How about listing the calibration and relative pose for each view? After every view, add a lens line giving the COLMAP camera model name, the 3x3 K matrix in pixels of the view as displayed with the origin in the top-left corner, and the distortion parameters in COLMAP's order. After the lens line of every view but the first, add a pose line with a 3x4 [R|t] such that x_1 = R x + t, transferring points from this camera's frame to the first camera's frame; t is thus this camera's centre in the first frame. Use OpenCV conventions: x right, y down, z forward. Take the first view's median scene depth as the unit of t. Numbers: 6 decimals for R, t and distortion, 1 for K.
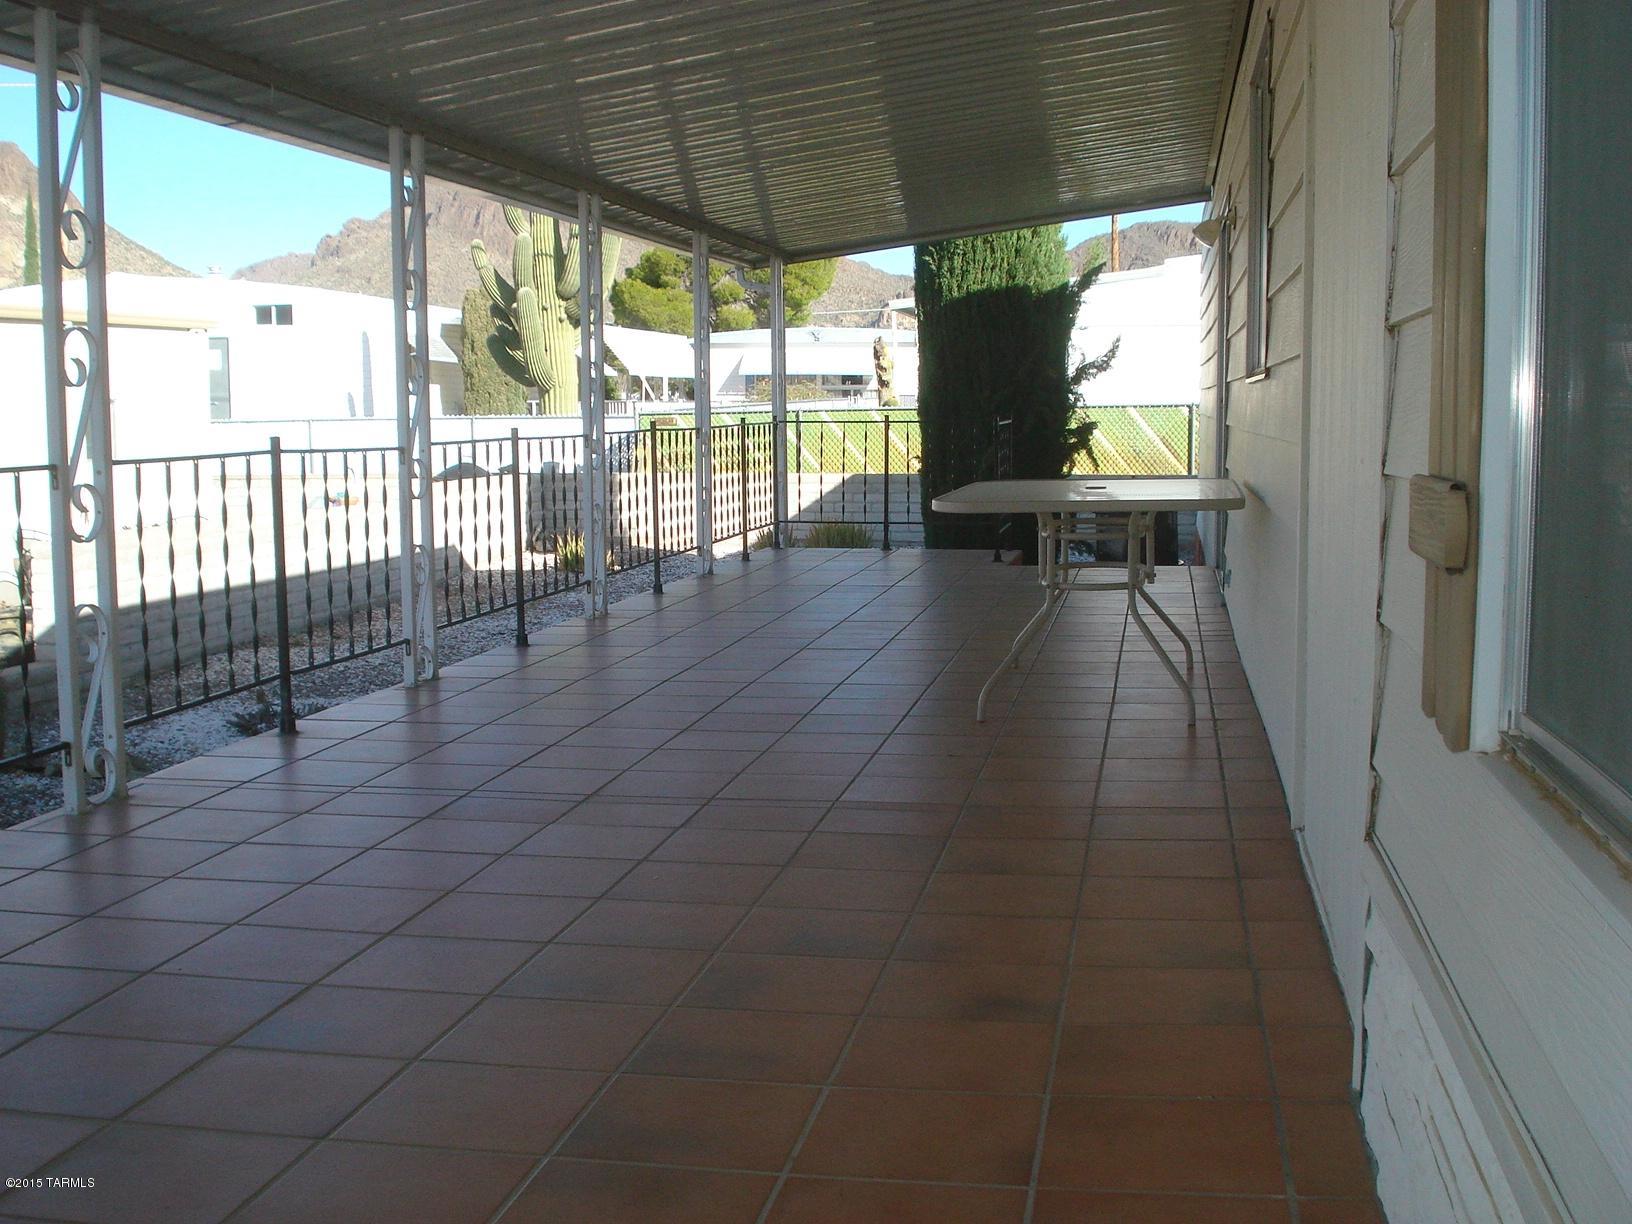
lens RADIAL K [[1850.7, 0, 816.3], [0, 1850.7, 611.2], [0, 0, 1]] dist [-0.109610, 0.000000]
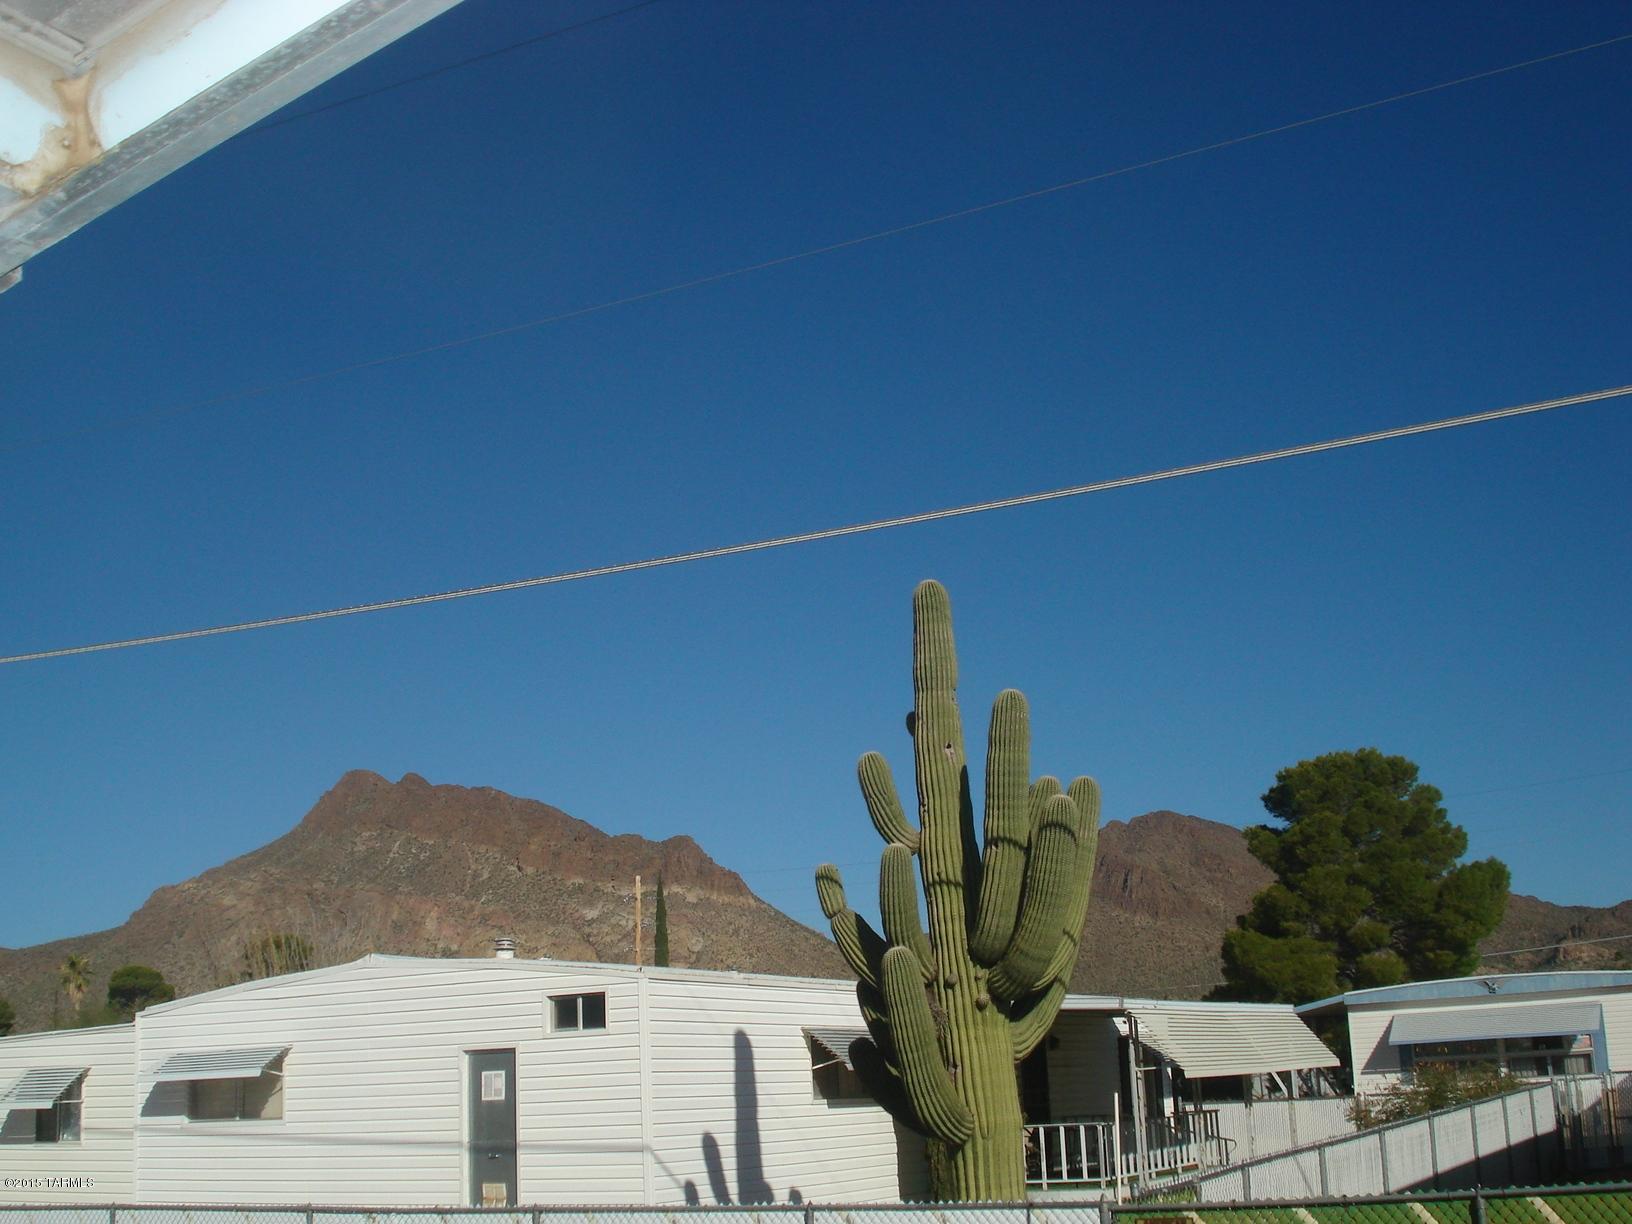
lens RADIAL K [[1850.7, 0, 817.3], [0, 1850.7, 613.2], [0, 0, 1]] dist [-0.109610, 0.000000]
pose [[0.939027, -0.118144, -0.322910, -0.000976], [-0.001588, 0.937617, -0.347666, -0.031929], [0.343841, 0.326980, 0.880260, 0.192431]]
